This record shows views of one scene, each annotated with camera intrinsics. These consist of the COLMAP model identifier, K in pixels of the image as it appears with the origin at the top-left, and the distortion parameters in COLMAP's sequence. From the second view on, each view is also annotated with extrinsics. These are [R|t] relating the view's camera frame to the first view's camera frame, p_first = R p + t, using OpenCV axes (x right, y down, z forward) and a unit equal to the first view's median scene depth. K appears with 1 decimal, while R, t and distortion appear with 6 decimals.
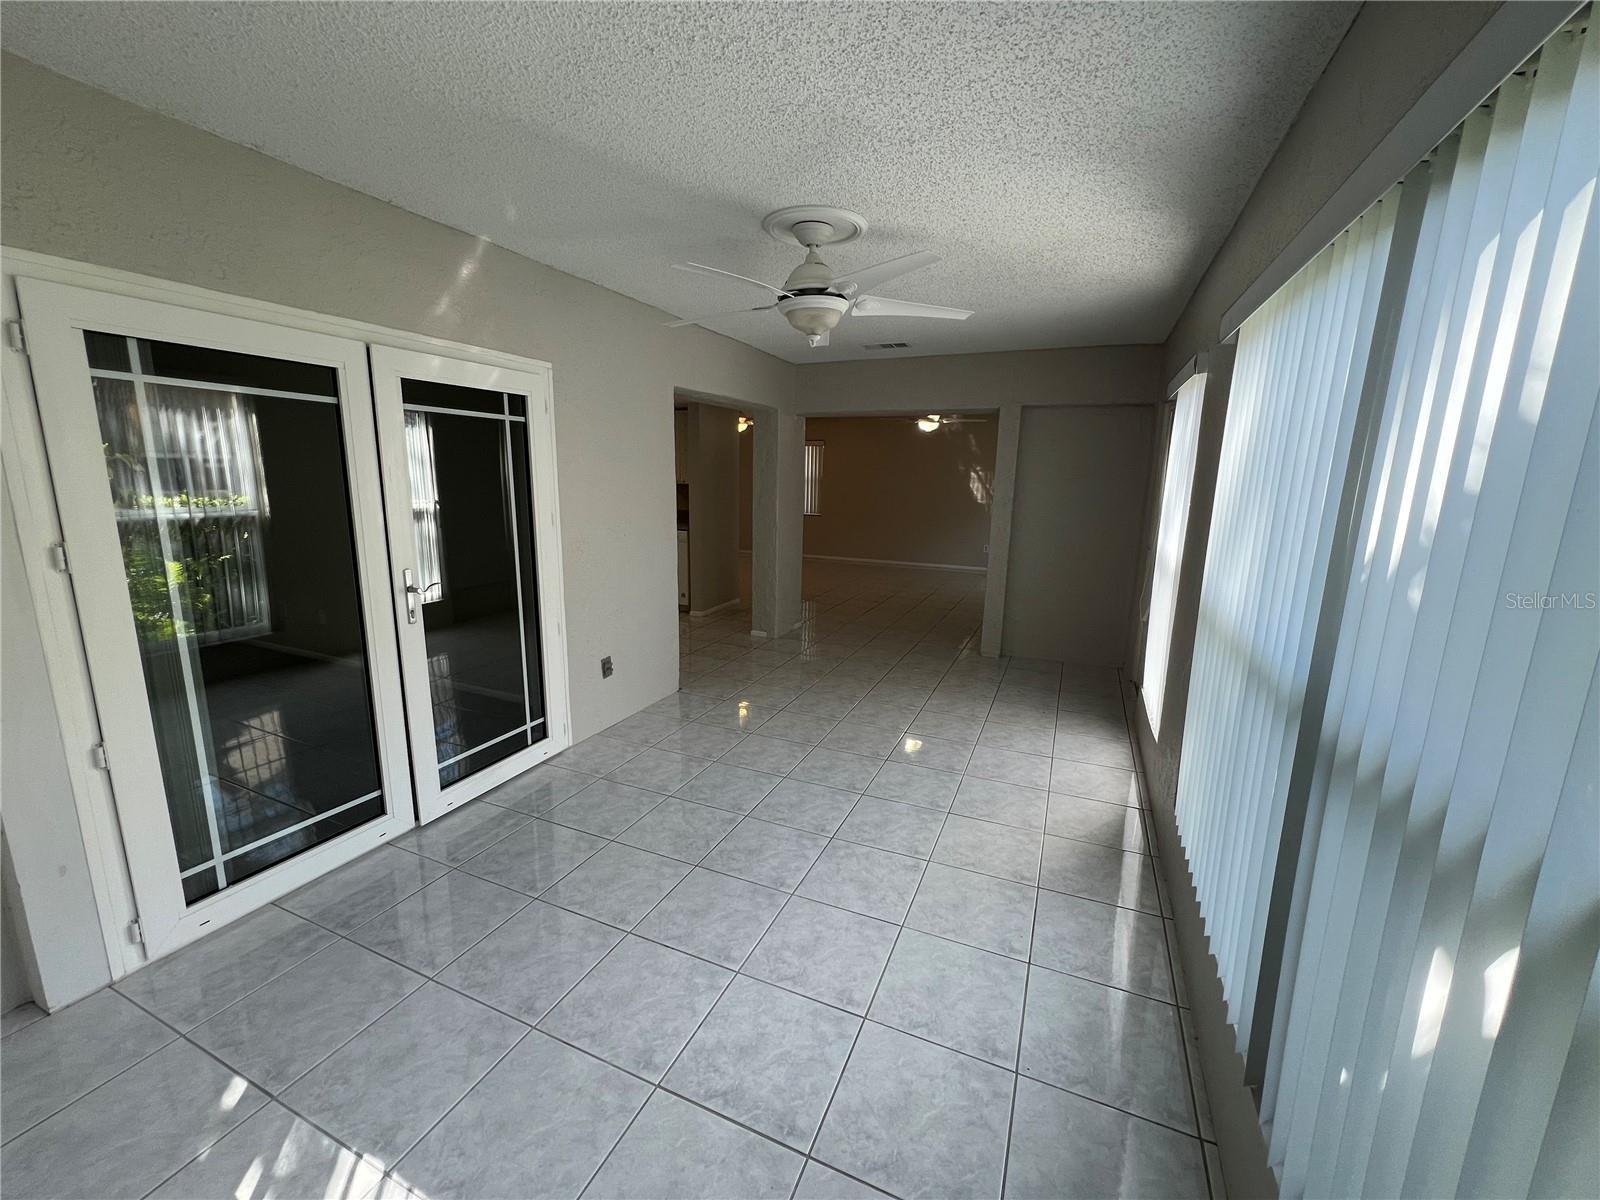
lens RADIAL K [[638.9, 0, 800.8], [0, 638.9, 595.4], [0, 0, 1]] dist [-0.001875, 0.000454]
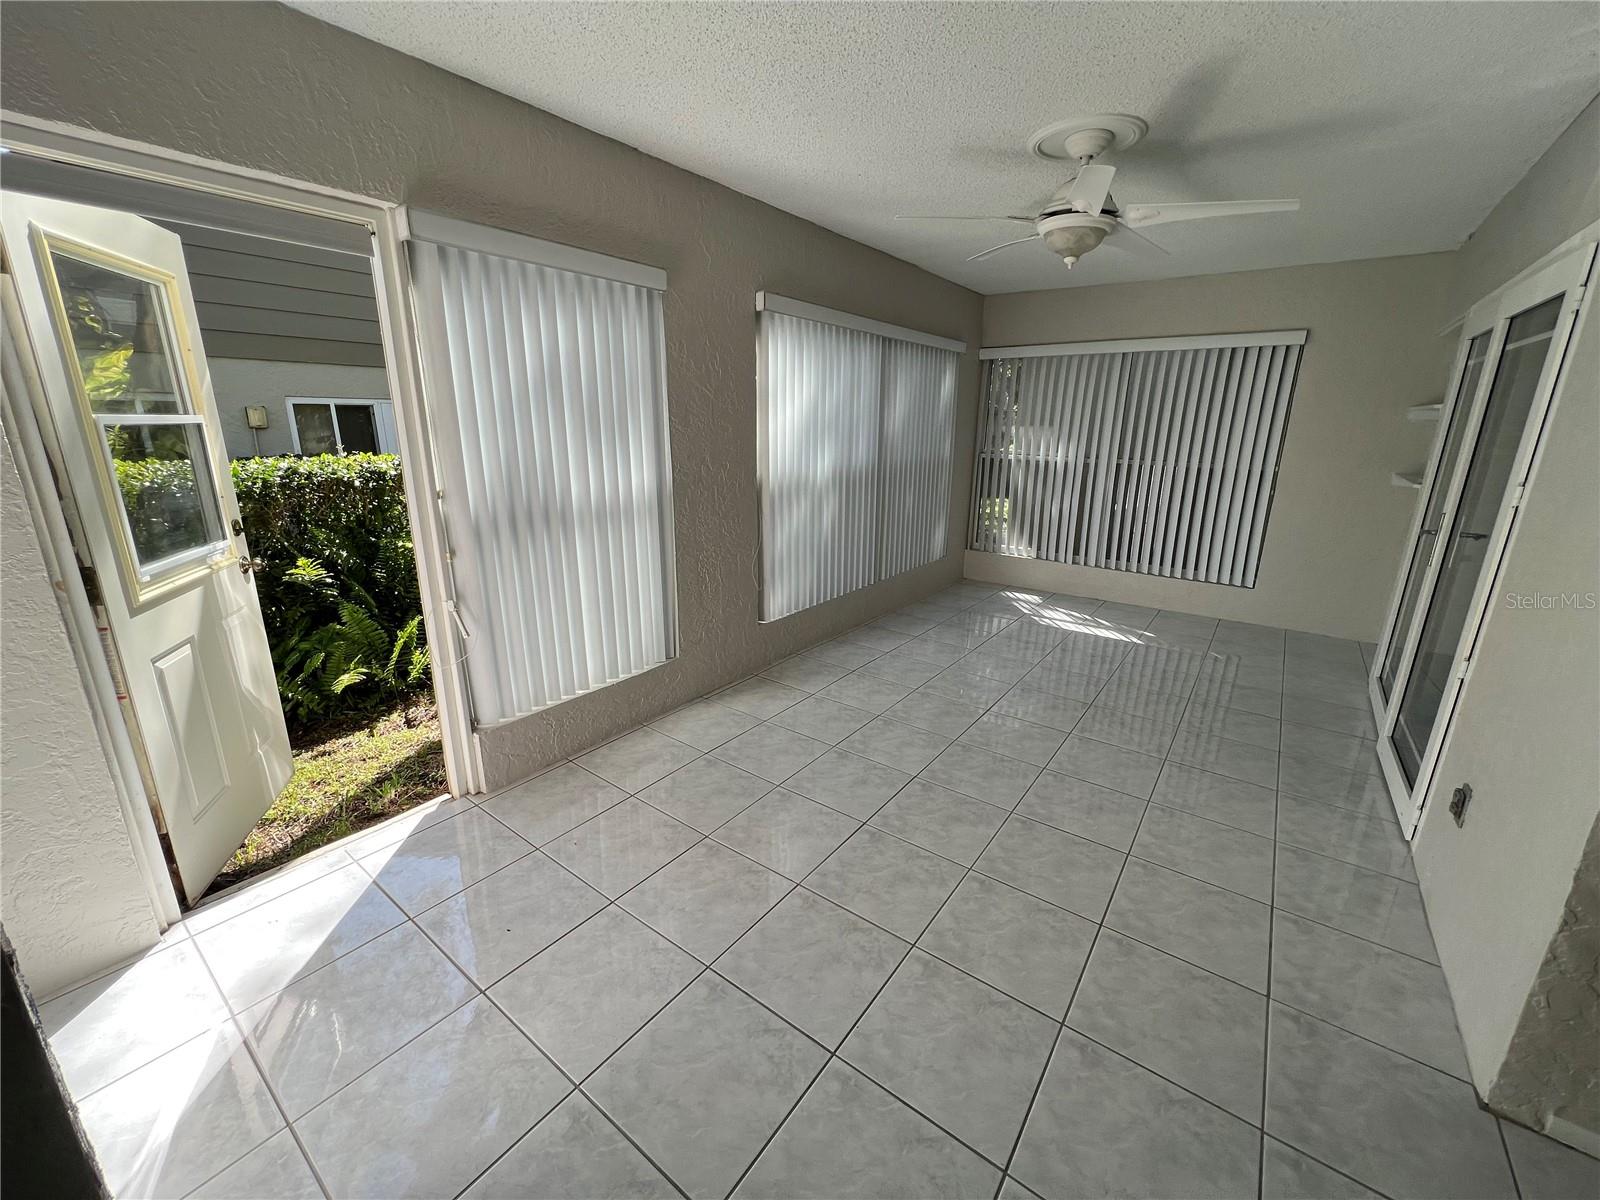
lens RADIAL K [[638.5, 0, 801.7], [0, 638.5, 594.2], [0, 0, 1]] dist [-0.001930, 0.000382]
pose [[-0.973220, -0.096795, 0.208502, 0.120000], [0.006679, 0.894735, 0.446547, -0.274437], [-0.229777, 0.435982, -0.870128, 1.521794]]
